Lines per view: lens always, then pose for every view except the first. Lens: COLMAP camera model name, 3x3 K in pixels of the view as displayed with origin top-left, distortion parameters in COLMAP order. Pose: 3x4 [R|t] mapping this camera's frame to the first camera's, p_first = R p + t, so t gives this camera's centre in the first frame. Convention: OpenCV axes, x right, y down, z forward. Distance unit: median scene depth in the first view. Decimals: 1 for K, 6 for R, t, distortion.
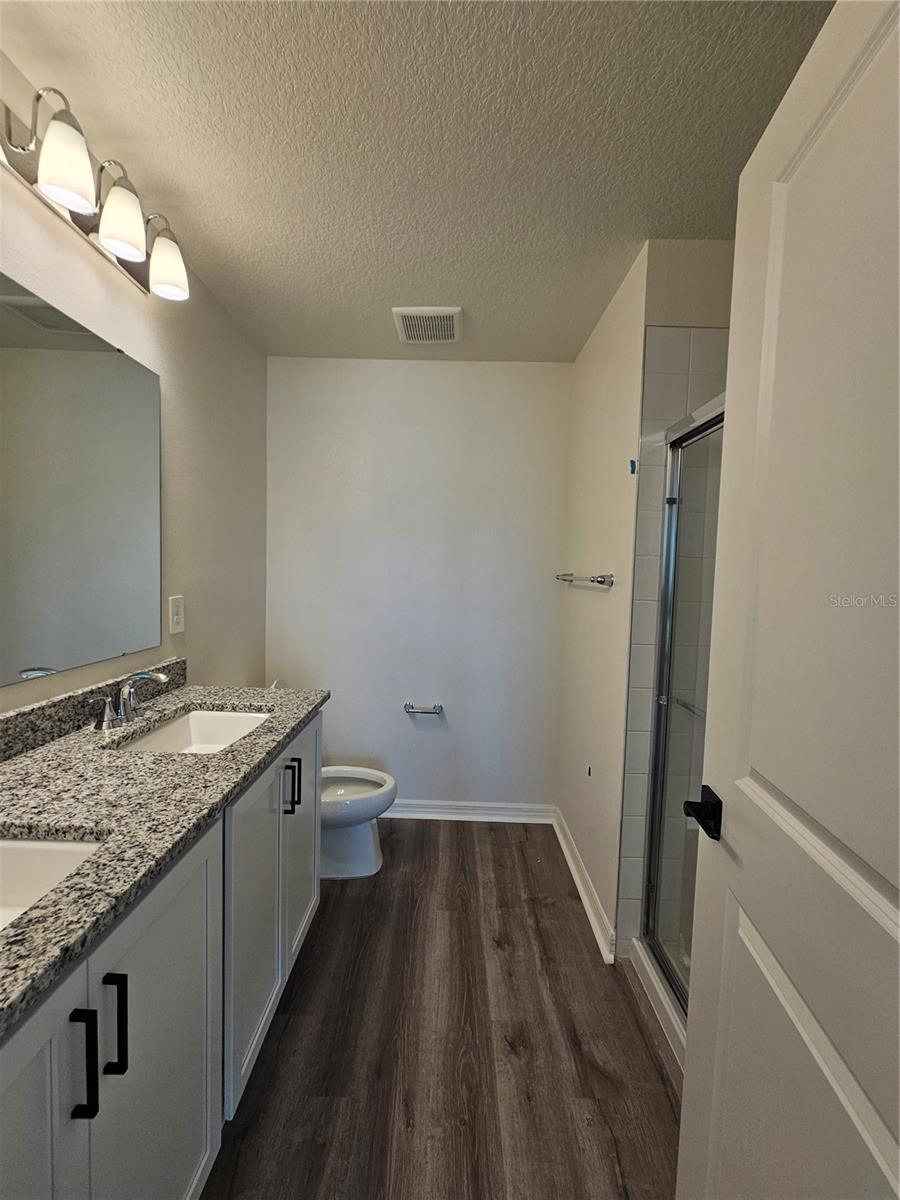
lens RADIAL K [[489.5, 0, 450.0], [0, 489.5, 600.0], [0, 0, 1]] dist [0.002158, -0.000097]
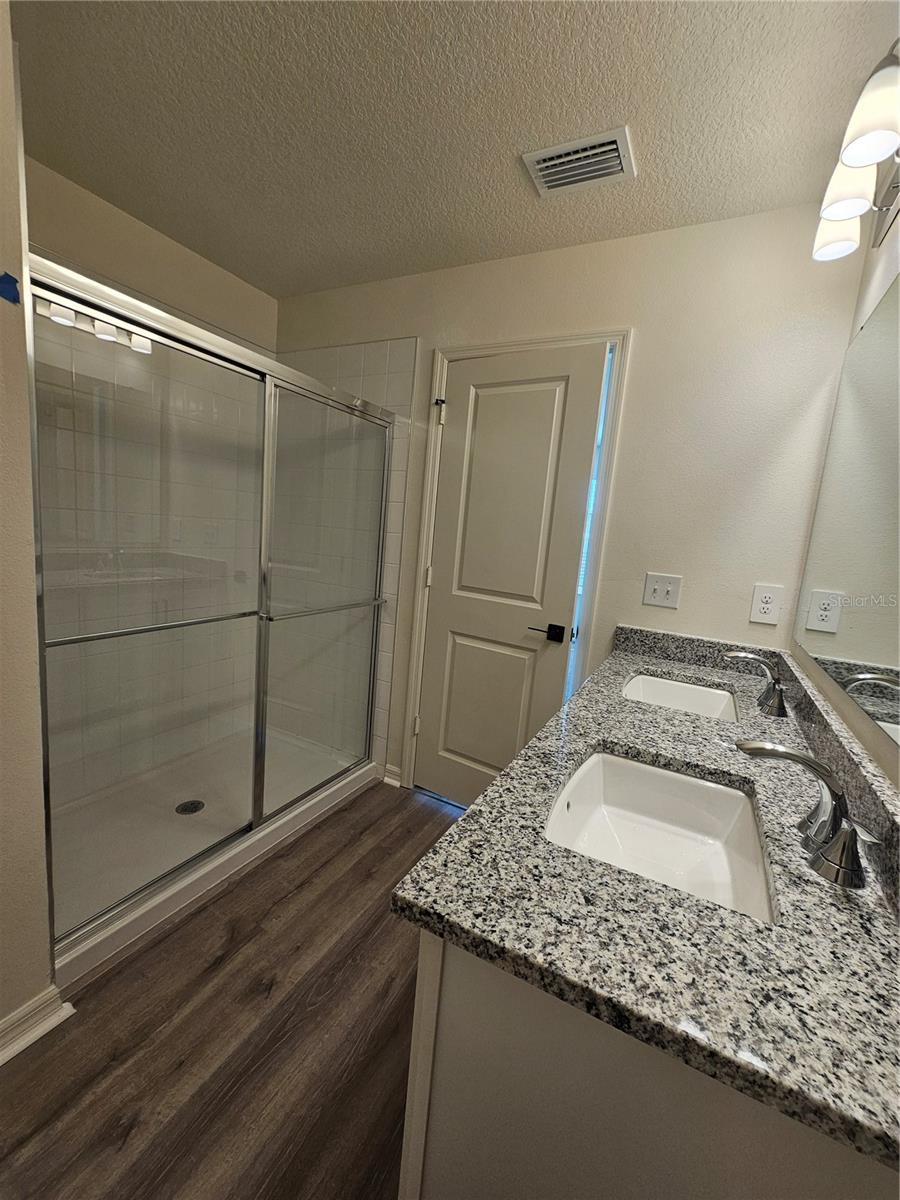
lens RADIAL K [[489.5, 0, 450.0], [0, 489.5, 600.0], [0, 0, 1]] dist [0.002158, -0.000097]
pose [[-0.883370, -0.170688, 0.436489, -0.609884], [-0.083426, 0.973717, 0.211931, -0.111415], [-0.461191, 0.150798, -0.874393, 1.954966]]
